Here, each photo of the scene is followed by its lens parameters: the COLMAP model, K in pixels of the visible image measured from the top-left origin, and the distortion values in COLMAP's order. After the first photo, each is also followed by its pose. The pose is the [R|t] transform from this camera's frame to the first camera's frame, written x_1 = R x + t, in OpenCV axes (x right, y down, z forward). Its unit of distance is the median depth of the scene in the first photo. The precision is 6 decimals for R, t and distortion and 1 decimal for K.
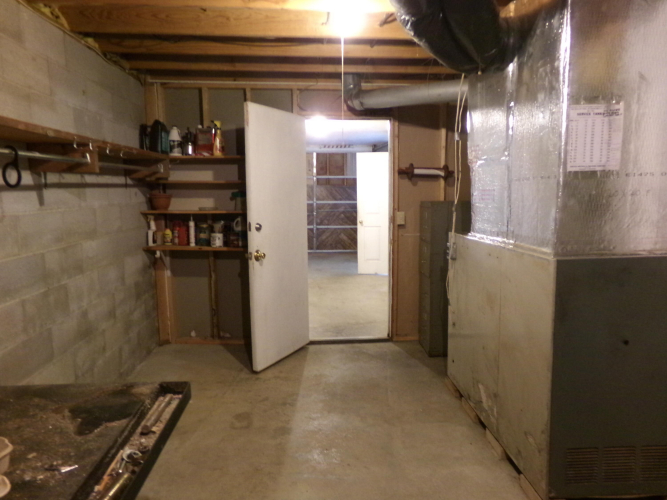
lens RADIAL K [[460.3, 0, 333.1], [0, 460.3, 248.6], [0, 0, 1]] dist [-0.029637, 0.078554]
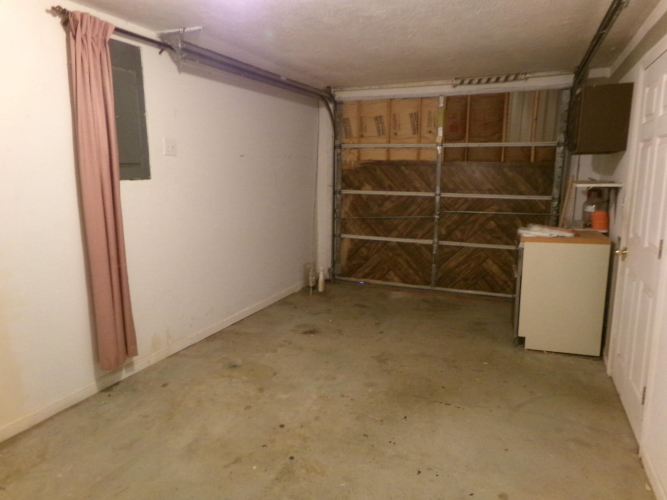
lens RADIAL K [[460.3, 0, 335.3], [0, 460.3, 250.2], [0, 0, 1]] dist [-0.029637, 0.078554]
pose [[0.893646, 0.081332, -0.441342, 0.089404], [-0.062385, 0.996406, 0.057301, -0.061344], [0.444416, -0.023673, 0.895508, 0.484726]]
